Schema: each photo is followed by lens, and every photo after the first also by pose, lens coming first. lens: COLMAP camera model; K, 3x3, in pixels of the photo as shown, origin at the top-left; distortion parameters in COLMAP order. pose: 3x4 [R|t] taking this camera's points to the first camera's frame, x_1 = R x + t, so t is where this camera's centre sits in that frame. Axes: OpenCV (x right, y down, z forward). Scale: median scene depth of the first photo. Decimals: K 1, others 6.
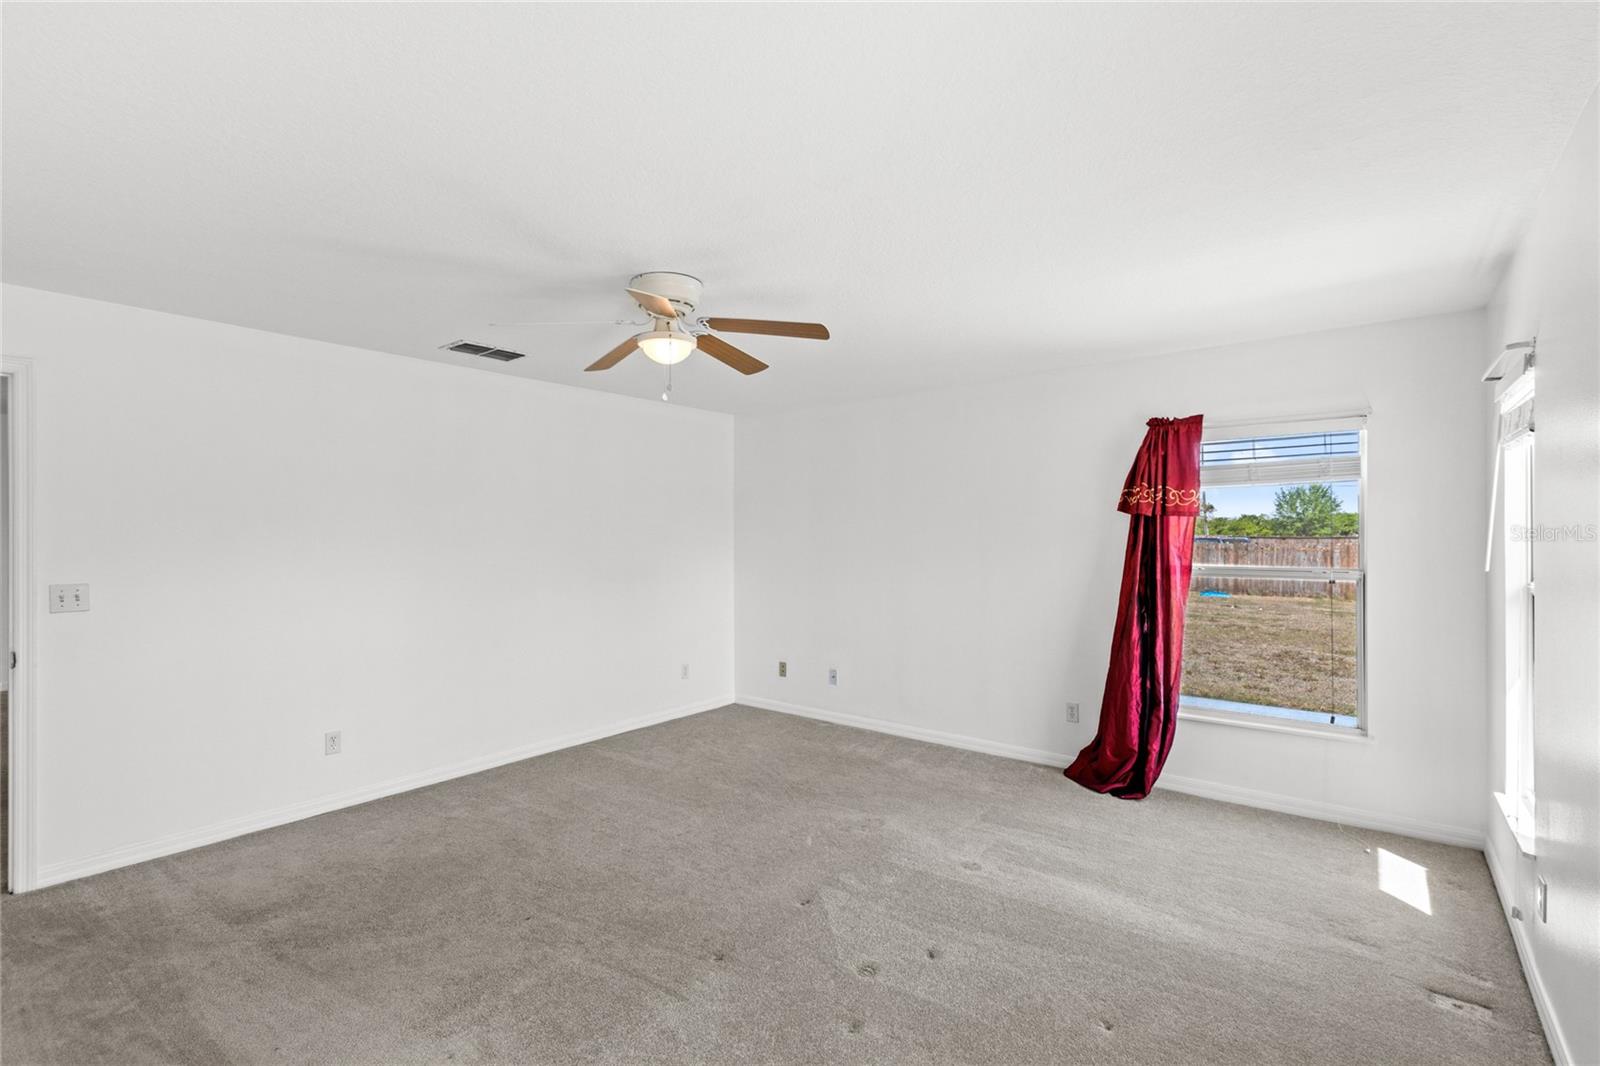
lens RADIAL K [[742.5, 0, 788.7], [0, 742.5, 540.4], [0, 0, 1]] dist [0.001429, 0.000296]
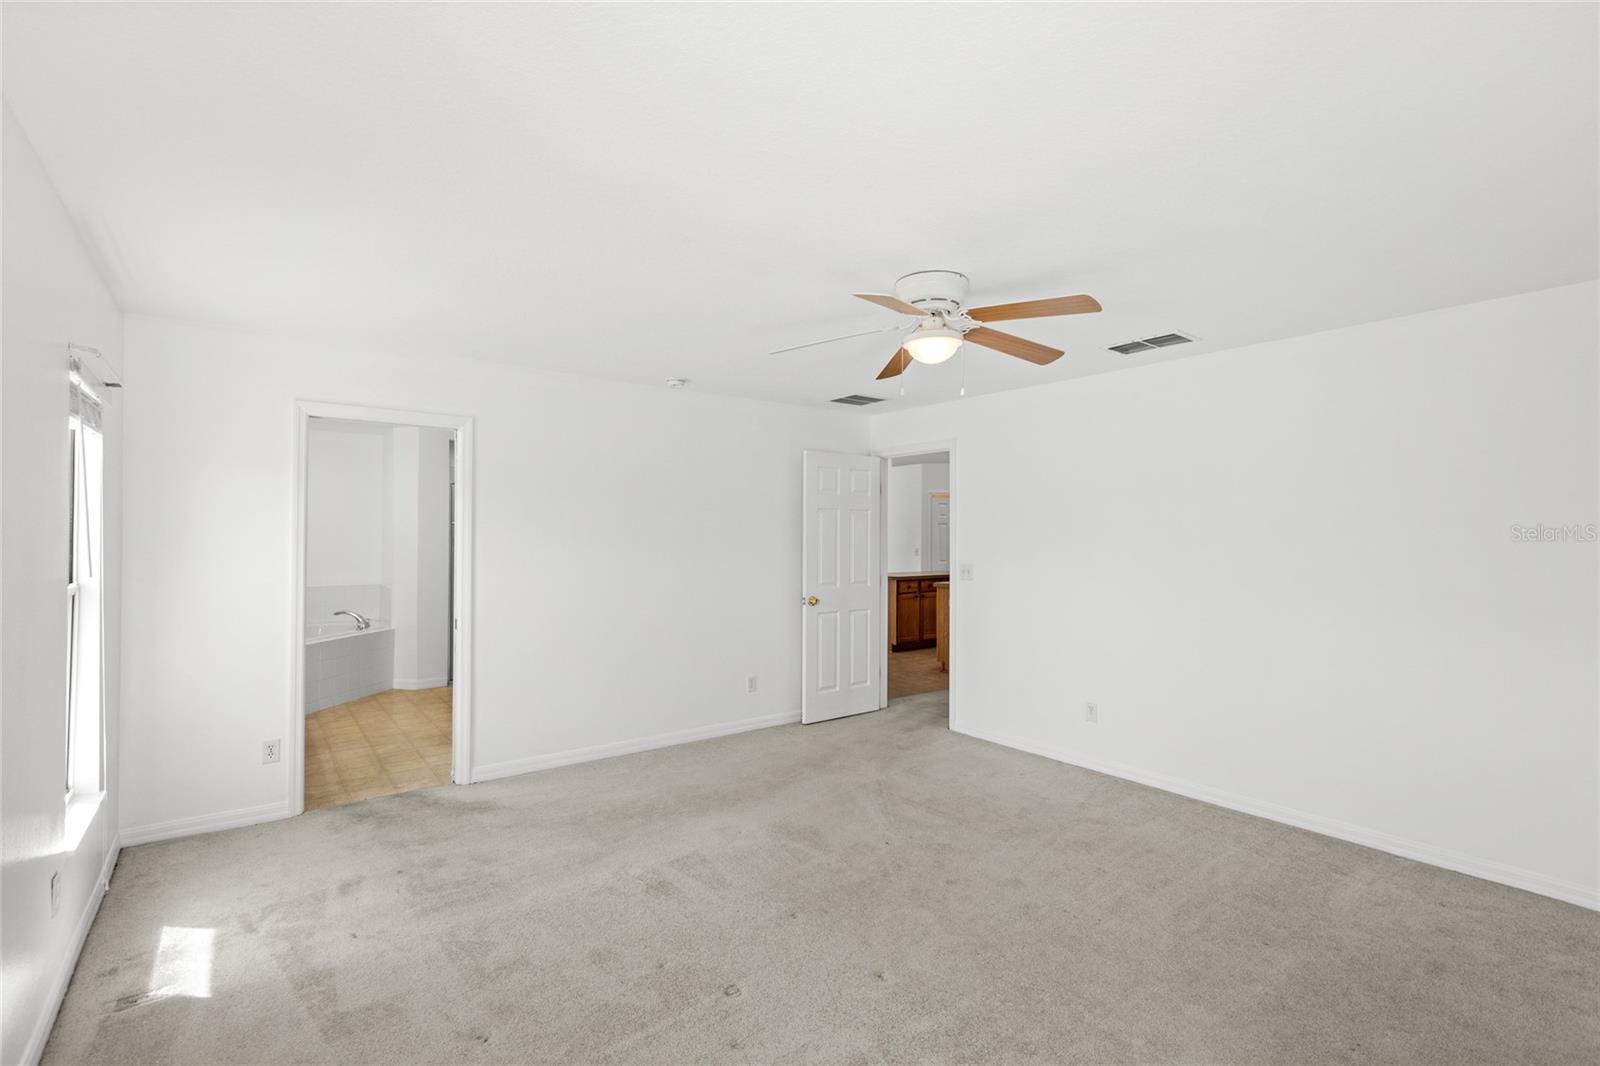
lens RADIAL K [[723.8, 0, 800.0], [0, 723.8, 533.0], [0, 0, 1]] dist [0.000111, -0.000003]
pose [[-0.231383, 0.001374, -0.972862, 0.649852], [-0.014528, 0.999883, 0.004868, -0.018227], [0.972754, 0.015260, -0.231336, 0.829041]]
